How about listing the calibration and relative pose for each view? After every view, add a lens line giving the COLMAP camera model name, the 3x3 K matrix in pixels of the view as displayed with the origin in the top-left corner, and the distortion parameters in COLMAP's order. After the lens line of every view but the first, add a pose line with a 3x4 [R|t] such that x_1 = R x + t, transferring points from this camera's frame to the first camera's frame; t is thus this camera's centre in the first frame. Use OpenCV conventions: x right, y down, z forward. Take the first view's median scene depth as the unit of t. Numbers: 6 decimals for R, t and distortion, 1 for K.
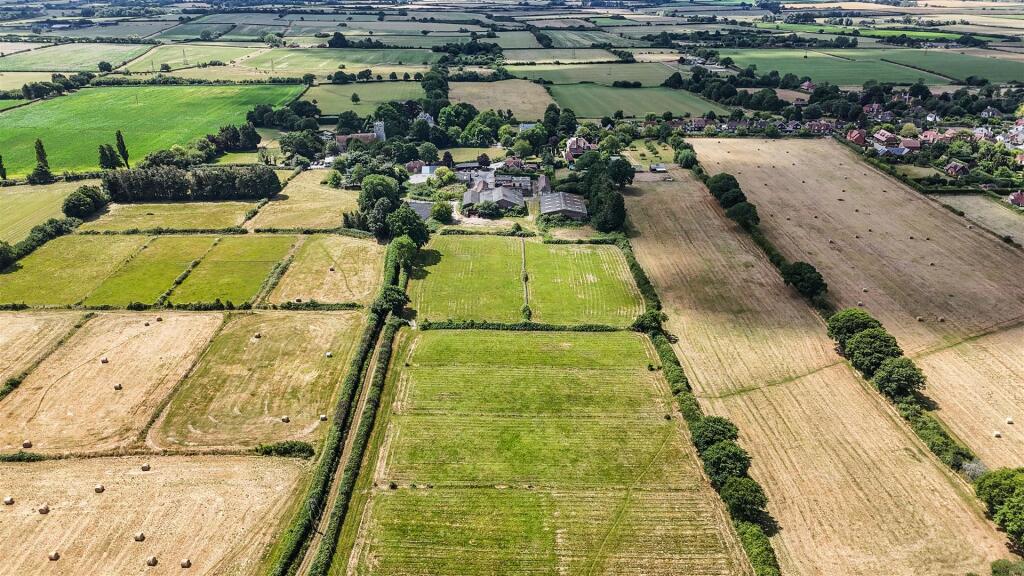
lens RADIAL K [[743.6, 0, 512.0], [0, 743.6, 288.0], [0, 0, 1]] dist [0.056017, -0.053785]
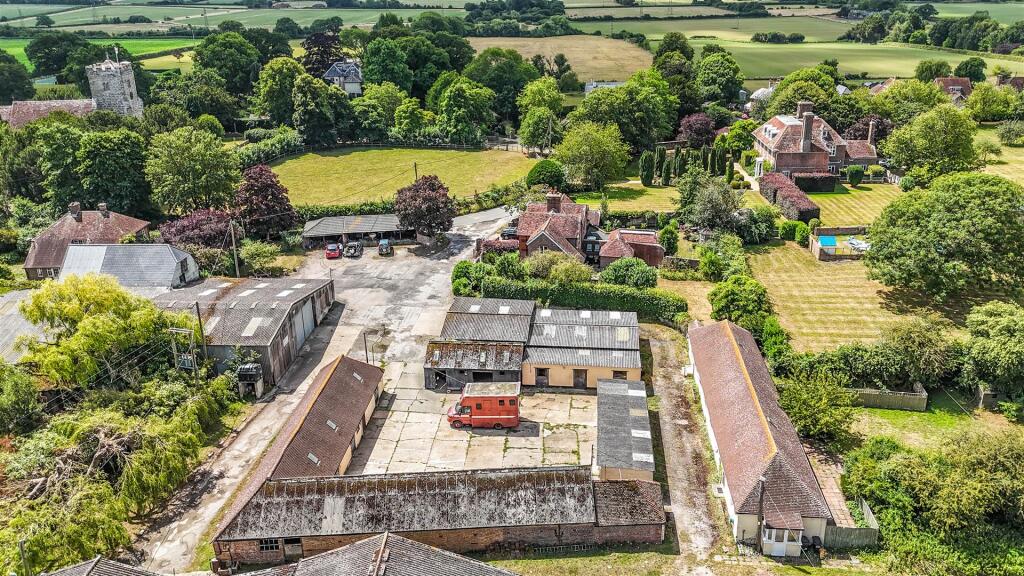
lens RADIAL K [[775.9, 0, 526.5], [0, 775.9, 240.5], [0, 0, 1]] dist [0.062781, -0.047599]
pose [[0.997570, 0.014804, -0.068073, 0.012544], [-0.019152, 0.997787, -0.063674, -0.184667], [0.066980, 0.064823, 0.995646, 0.966840]]
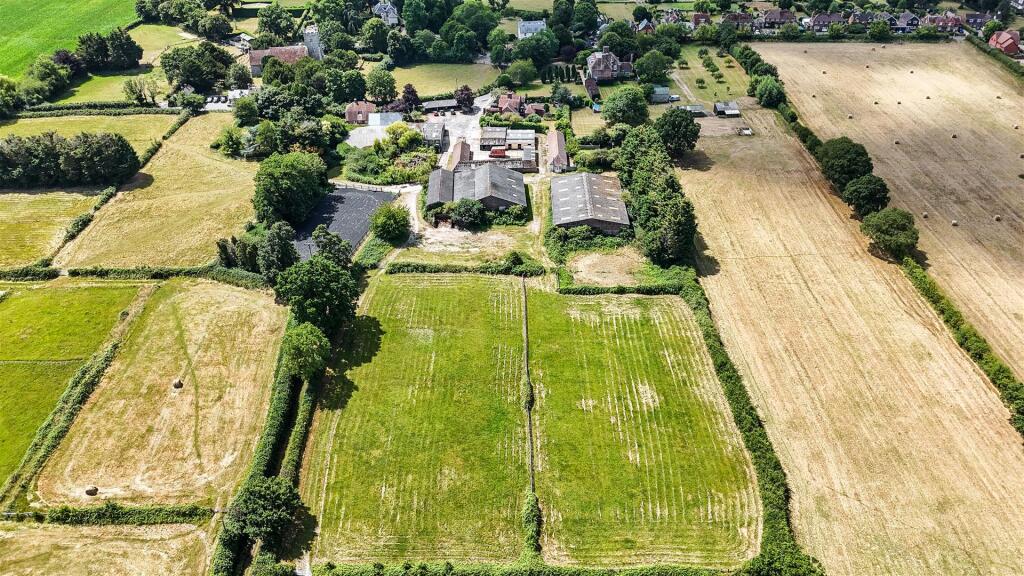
lens RADIAL K [[743.6, 0, 512.0], [0, 743.6, 288.0], [0, 0, 1]] dist [0.056017, -0.053785]
pose [[0.999980, -0.006134, -0.001248, 0.005510], [0.006259, 0.980676, 0.195540, -0.168962], [0.000025, -0.195544, 0.980695, 0.392958]]
